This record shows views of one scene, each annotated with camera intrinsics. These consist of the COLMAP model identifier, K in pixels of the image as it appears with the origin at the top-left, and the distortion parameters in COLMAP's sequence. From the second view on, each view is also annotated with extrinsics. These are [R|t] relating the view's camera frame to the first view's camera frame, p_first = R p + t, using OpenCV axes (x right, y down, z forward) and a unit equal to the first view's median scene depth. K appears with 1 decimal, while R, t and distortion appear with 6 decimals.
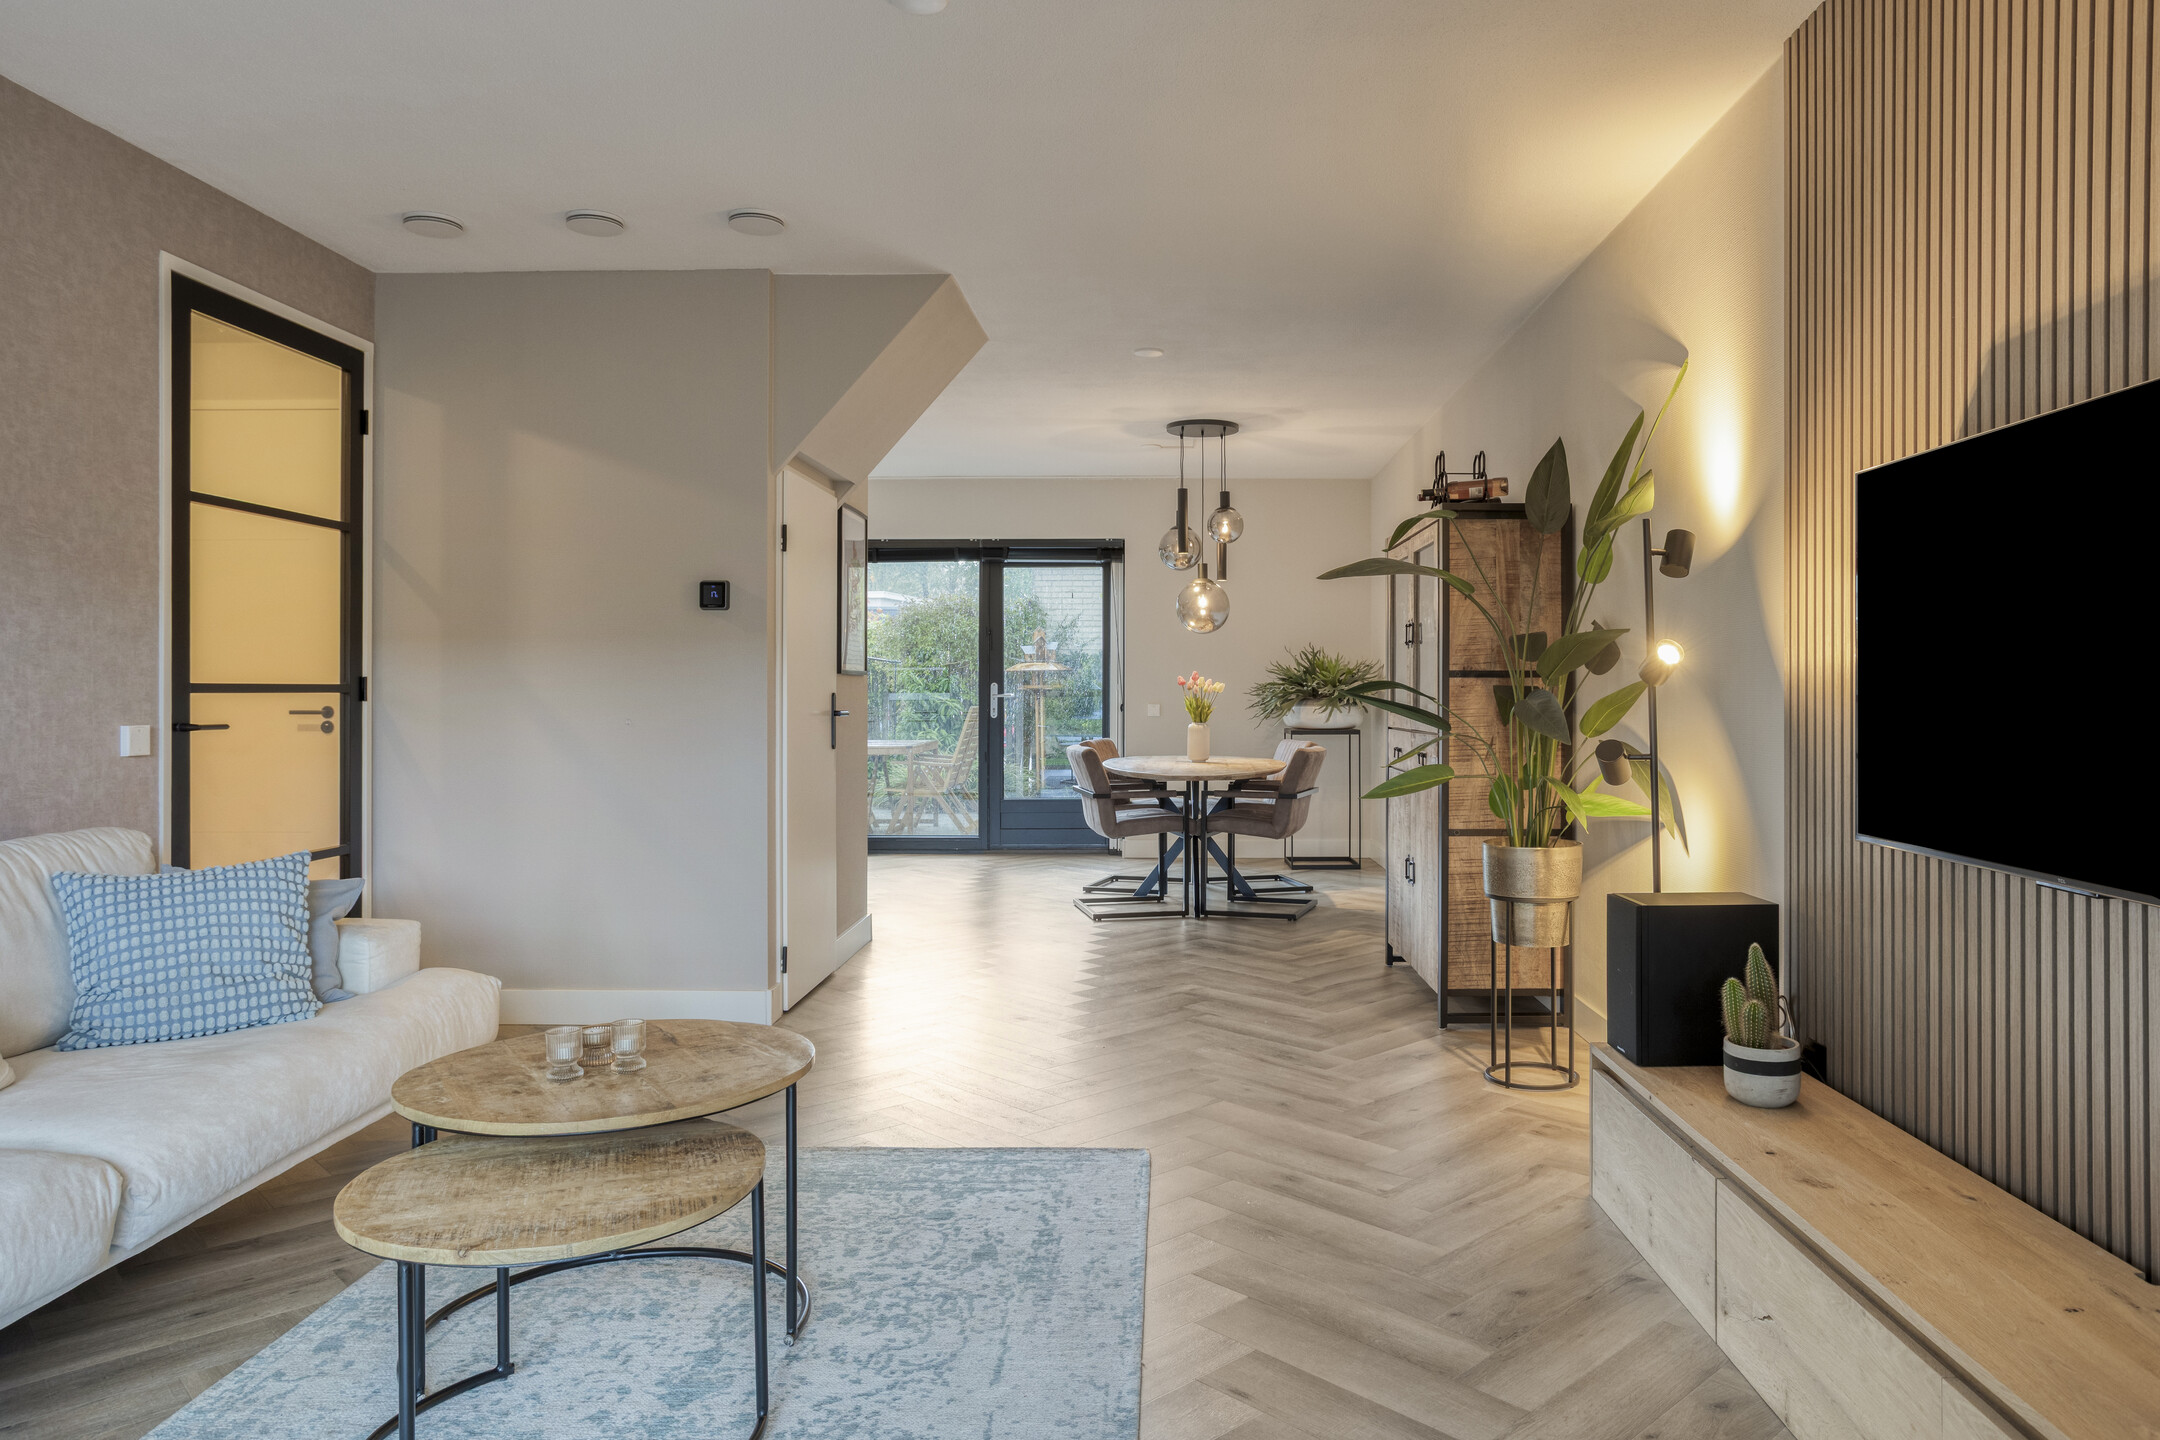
lens RADIAL K [[1368.0, 0, 1082.3], [0, 1368.0, 639.0], [0, 0, 1]] dist [-0.051253, 0.074112]
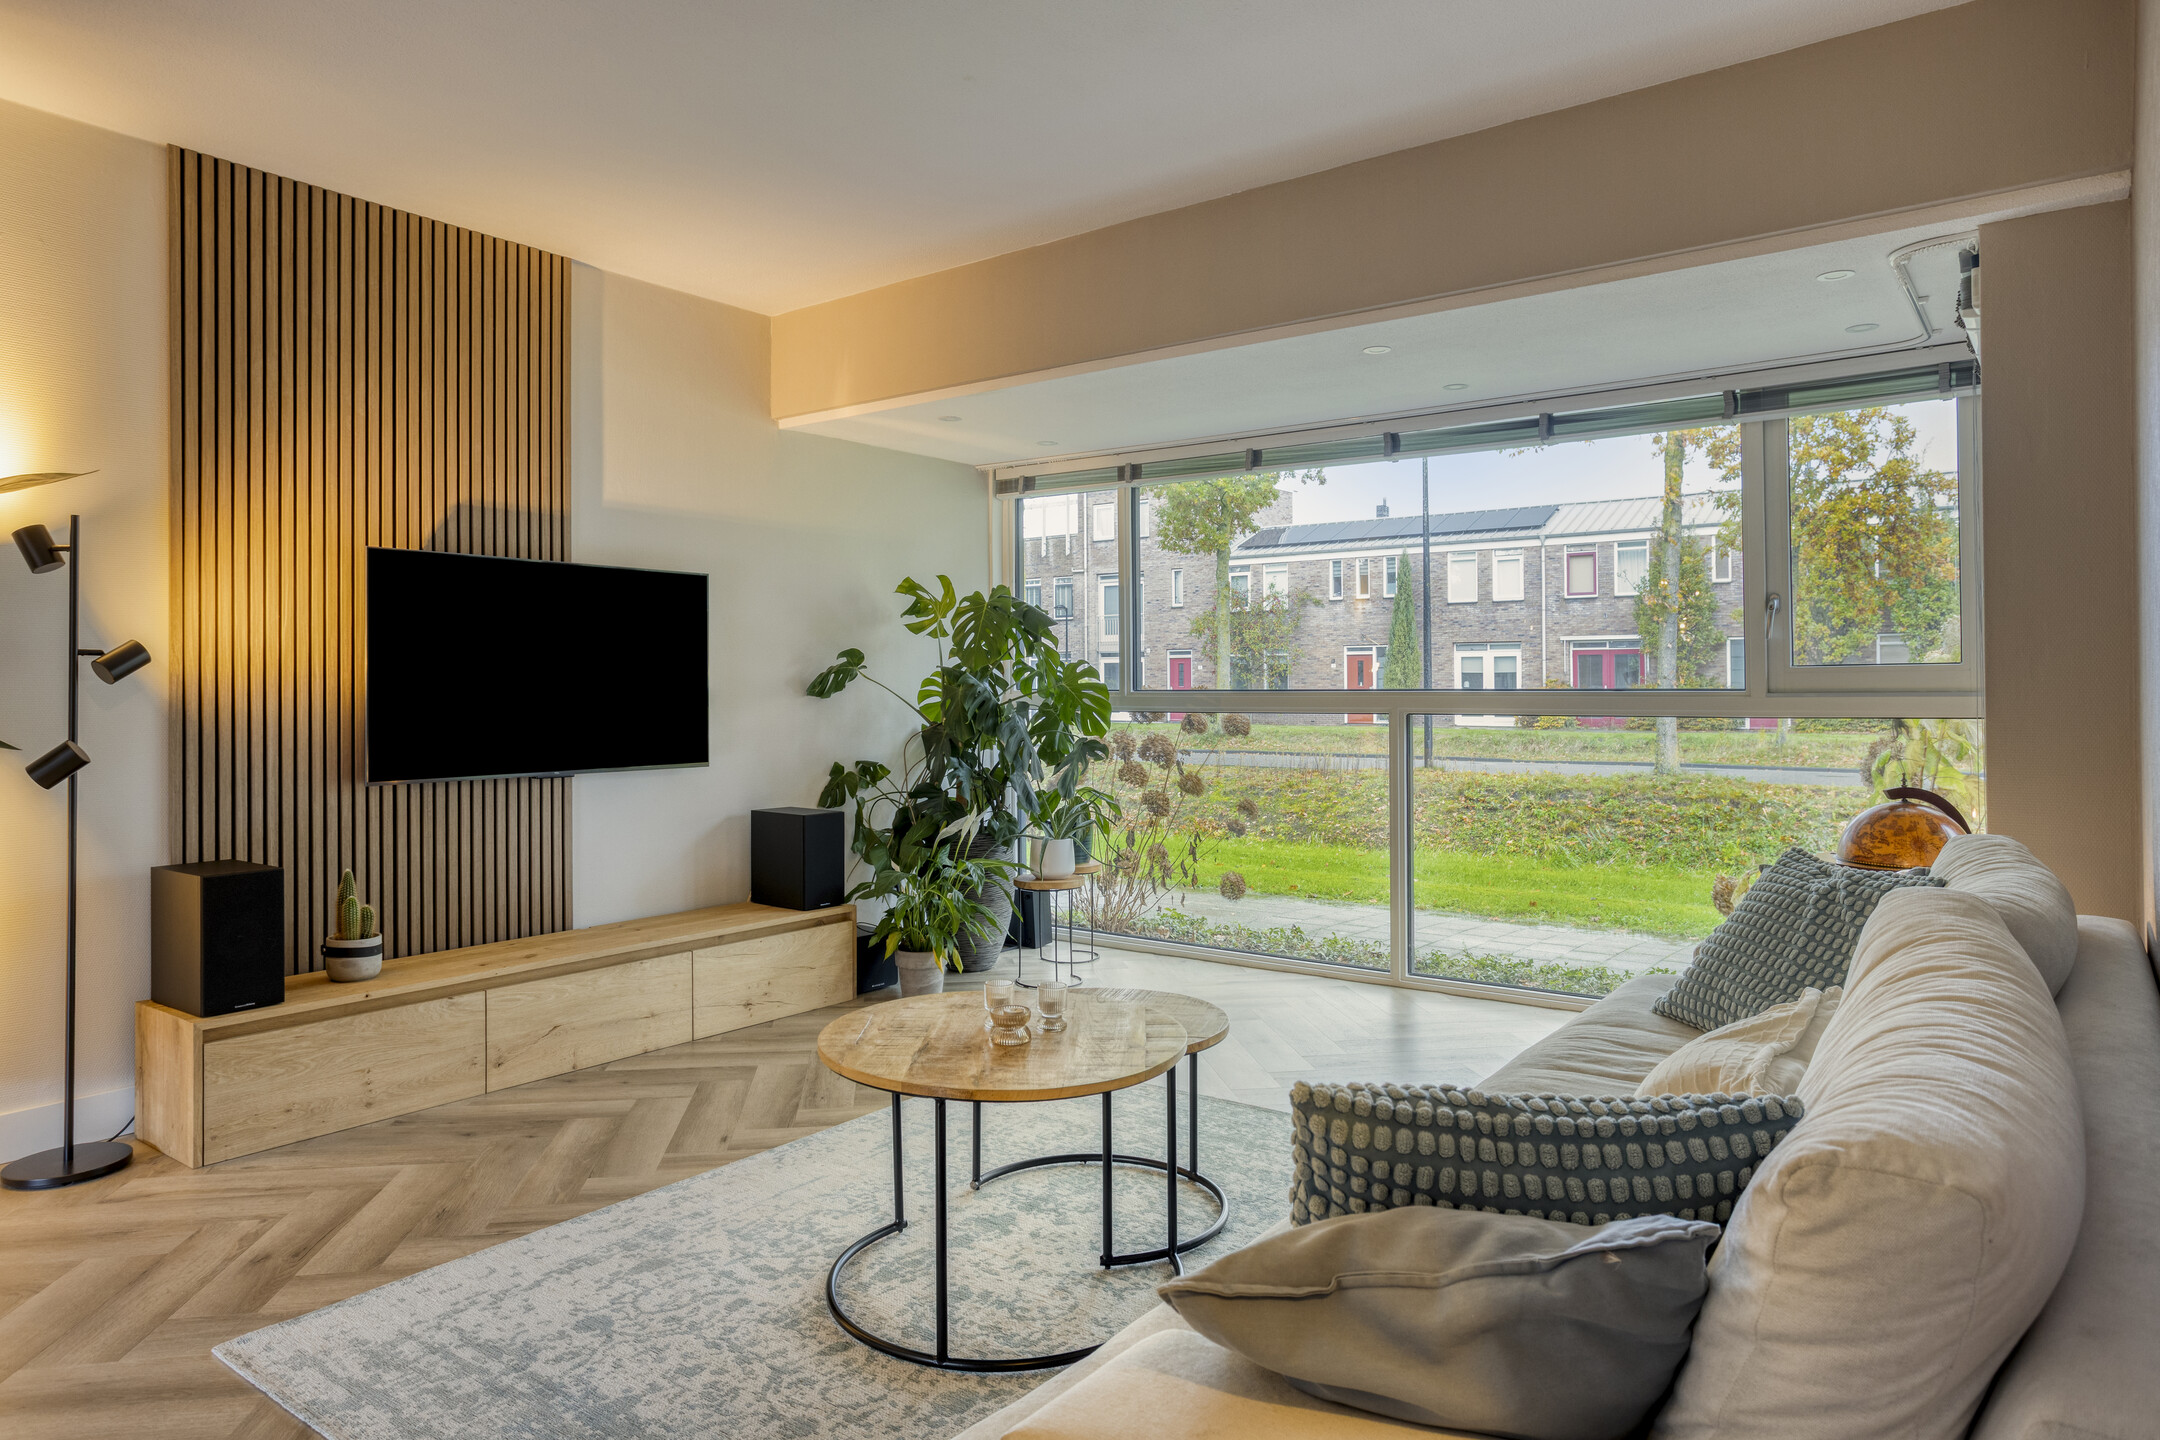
lens RADIAL K [[1341.1, 0, 1074.7], [0, 1341.1, 673.6], [0, 0, 1]] dist [-0.036520, 0.040434]
pose [[-0.816366, 0.009614, 0.577456, -0.876535], [-0.015174, 0.999159, -0.038086, 0.053737], [-0.577336, -0.039854, -0.815533, 1.609116]]
